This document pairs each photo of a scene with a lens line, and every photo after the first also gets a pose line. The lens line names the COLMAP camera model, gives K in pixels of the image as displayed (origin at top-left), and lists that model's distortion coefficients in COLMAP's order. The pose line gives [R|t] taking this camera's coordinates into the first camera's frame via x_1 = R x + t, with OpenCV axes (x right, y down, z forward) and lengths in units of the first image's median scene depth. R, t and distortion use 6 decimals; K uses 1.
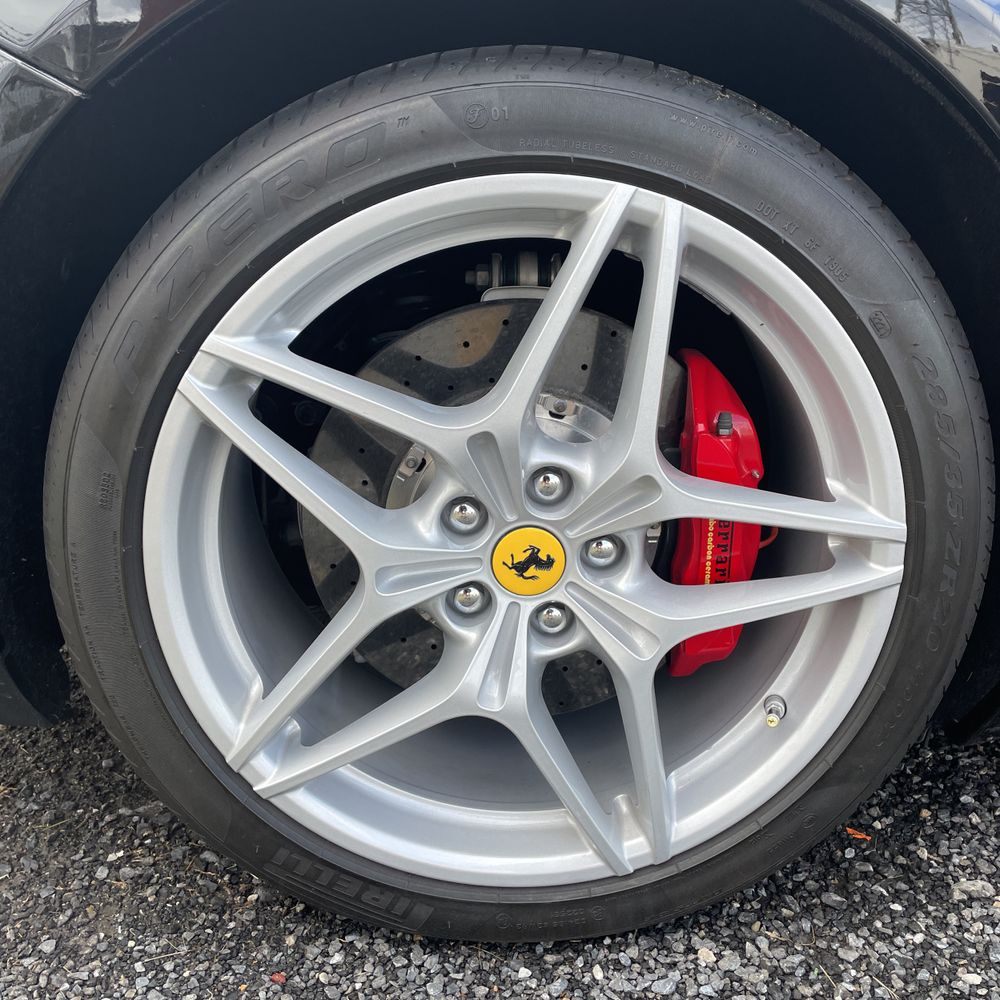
lens RADIAL K [[1009.4, 0, 506.4], [0, 1009.4, 499.1], [0, 0, 1]] dist [0.097087, -0.124892]
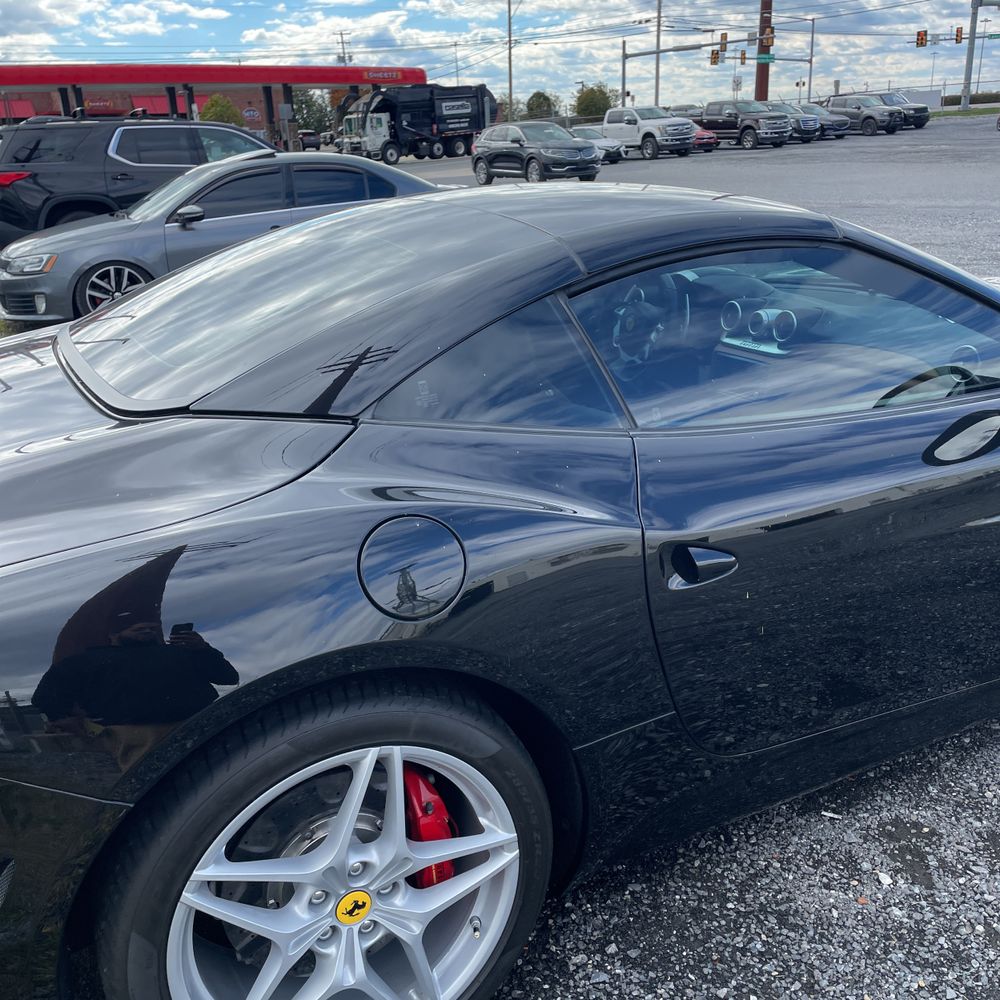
lens RADIAL K [[1011.4, 0, 500.0], [0, 1011.4, 500.0], [0, 0, 1]] dist [0.085375, -0.121605]
pose [[0.908317, -0.198541, 0.368161, -0.300662], [0.197588, 0.979440, 0.040707, -0.754675], [-0.368673, 0.035769, 0.928871, -1.029956]]
